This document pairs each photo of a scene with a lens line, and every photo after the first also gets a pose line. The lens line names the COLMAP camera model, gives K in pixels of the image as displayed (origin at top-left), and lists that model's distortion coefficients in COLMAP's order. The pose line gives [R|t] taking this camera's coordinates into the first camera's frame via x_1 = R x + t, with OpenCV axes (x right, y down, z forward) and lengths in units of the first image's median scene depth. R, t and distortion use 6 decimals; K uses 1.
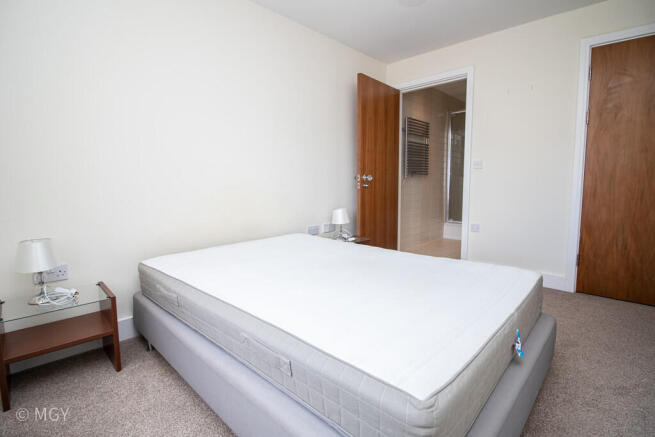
lens RADIAL K [[304.8, 0, 327.6], [0, 304.8, 211.3], [0, 0, 1]] dist [0.001159, -0.012621]
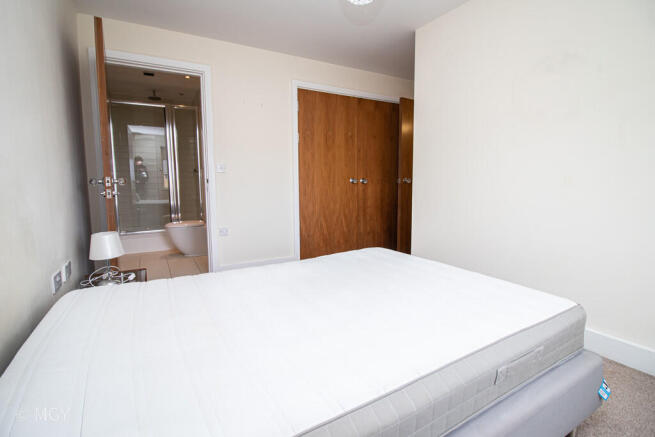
lens RADIAL K [[304.8, 0, 327.6], [0, 304.8, 211.3], [0, 0, 1]] dist [0.001159, -0.012621]
pose [[0.316467, -0.093534, 0.943981, -0.450144], [0.093386, 0.993365, 0.067120, -0.061598], [-0.943996, 0.066913, 0.323102, 0.452405]]
